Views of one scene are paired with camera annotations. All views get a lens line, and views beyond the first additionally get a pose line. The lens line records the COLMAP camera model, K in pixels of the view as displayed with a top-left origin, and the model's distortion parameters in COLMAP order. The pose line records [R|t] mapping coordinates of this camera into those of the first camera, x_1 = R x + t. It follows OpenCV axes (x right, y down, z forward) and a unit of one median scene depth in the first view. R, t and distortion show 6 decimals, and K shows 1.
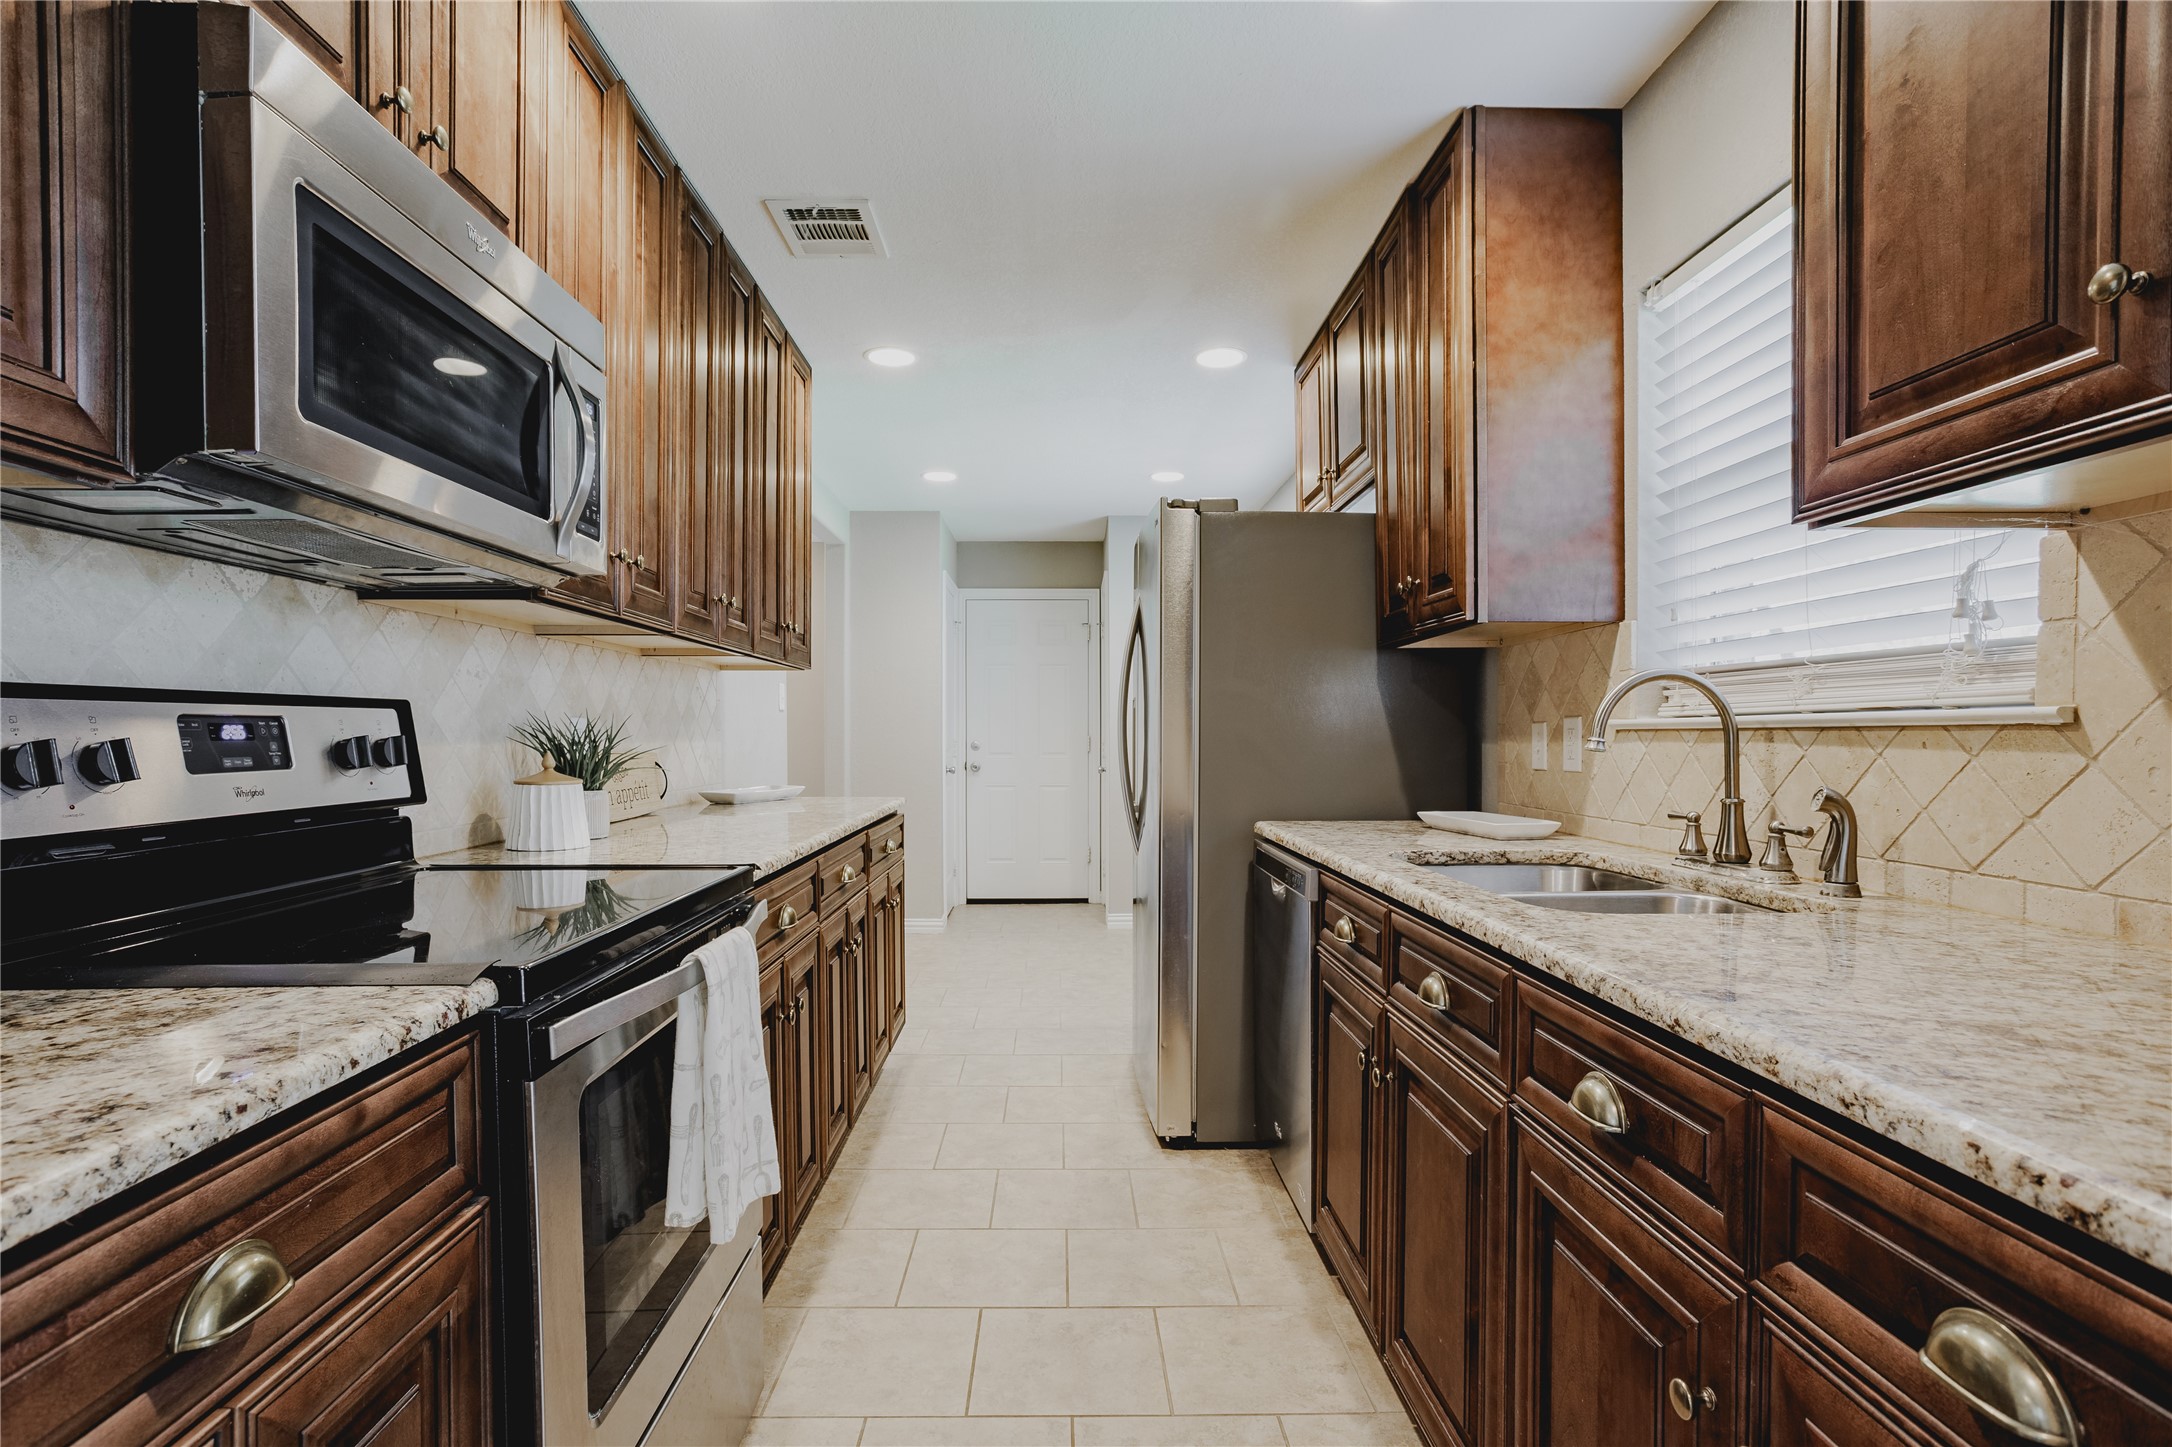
lens RADIAL K [[1070.5, 0, 1069.1], [0, 1070.5, 729.7], [0, 0, 1]] dist [-0.057012, 0.041579]
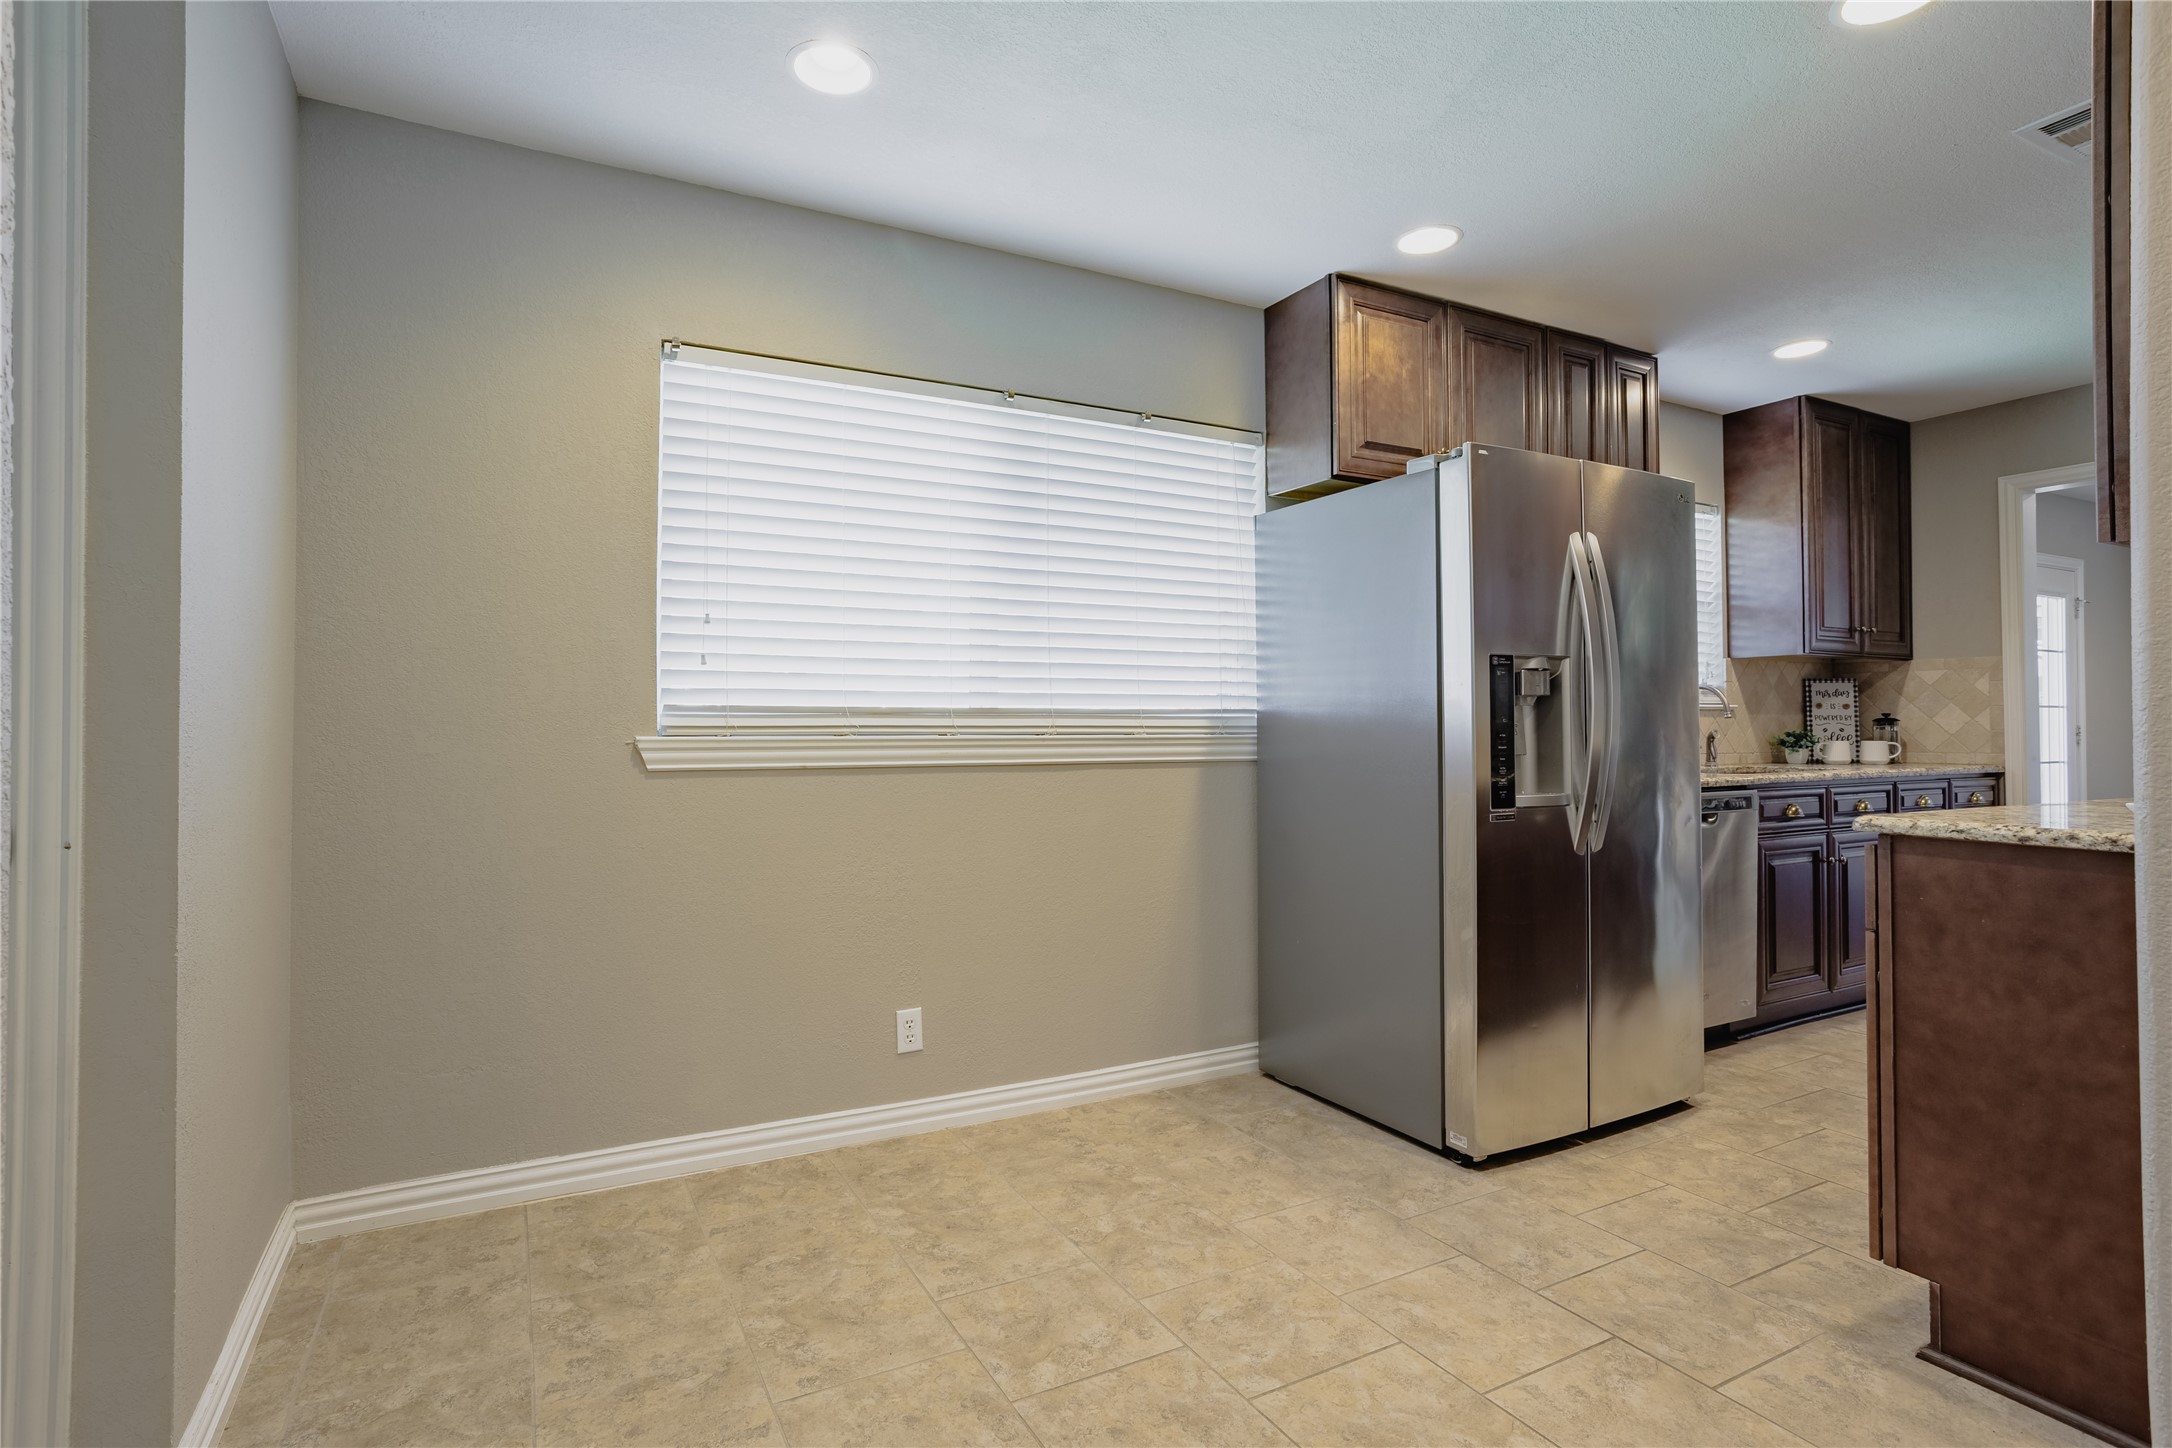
lens RADIAL K [[1074.0, 0, 1057.4], [0, 1074.0, 712.9], [0, 0, 1]] dist [-0.049777, 0.037508]
pose [[-0.436142, 0.014581, 0.899760, -0.956739], [0.000576, 0.999873, -0.015924, 0.044368], [-0.899878, -0.006427, -0.436095, 3.331440]]
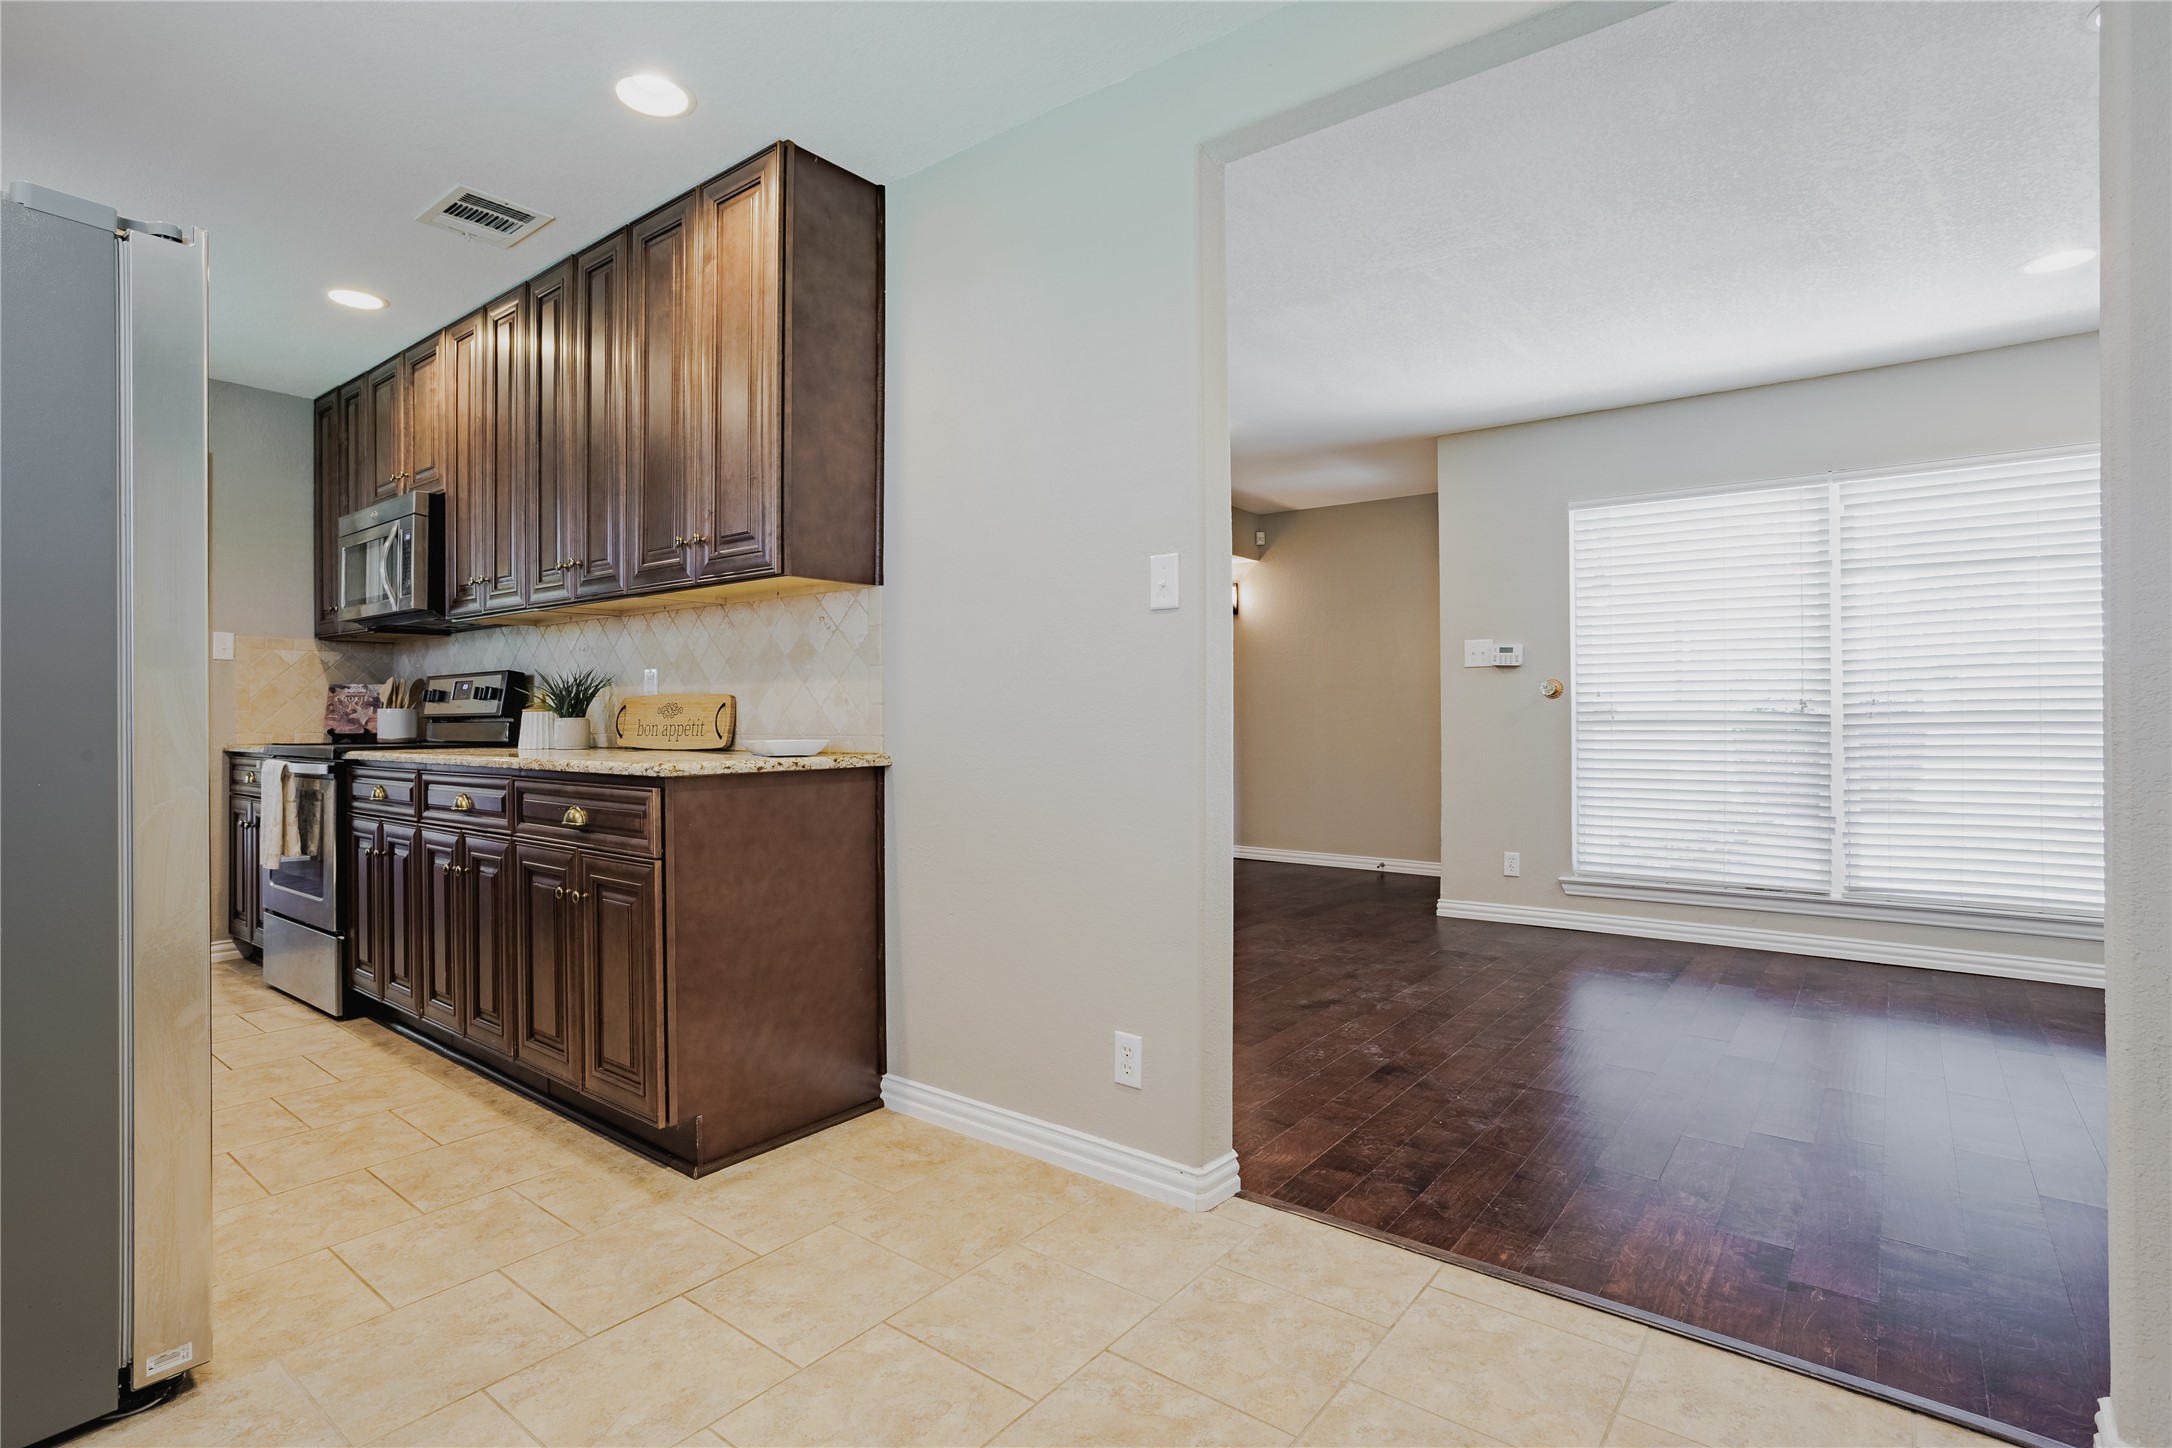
lens RADIAL K [[1069.7, 0, 1077.2], [0, 1069.7, 715.0], [0, 0, 1]] dist [-0.054969, 0.031891]
pose [[-0.634277, 0.002980, -0.773100, 0.334533], [0.007055, 0.999973, -0.001934, 0.079119], [0.773074, -0.006681, -0.634281, 3.336388]]
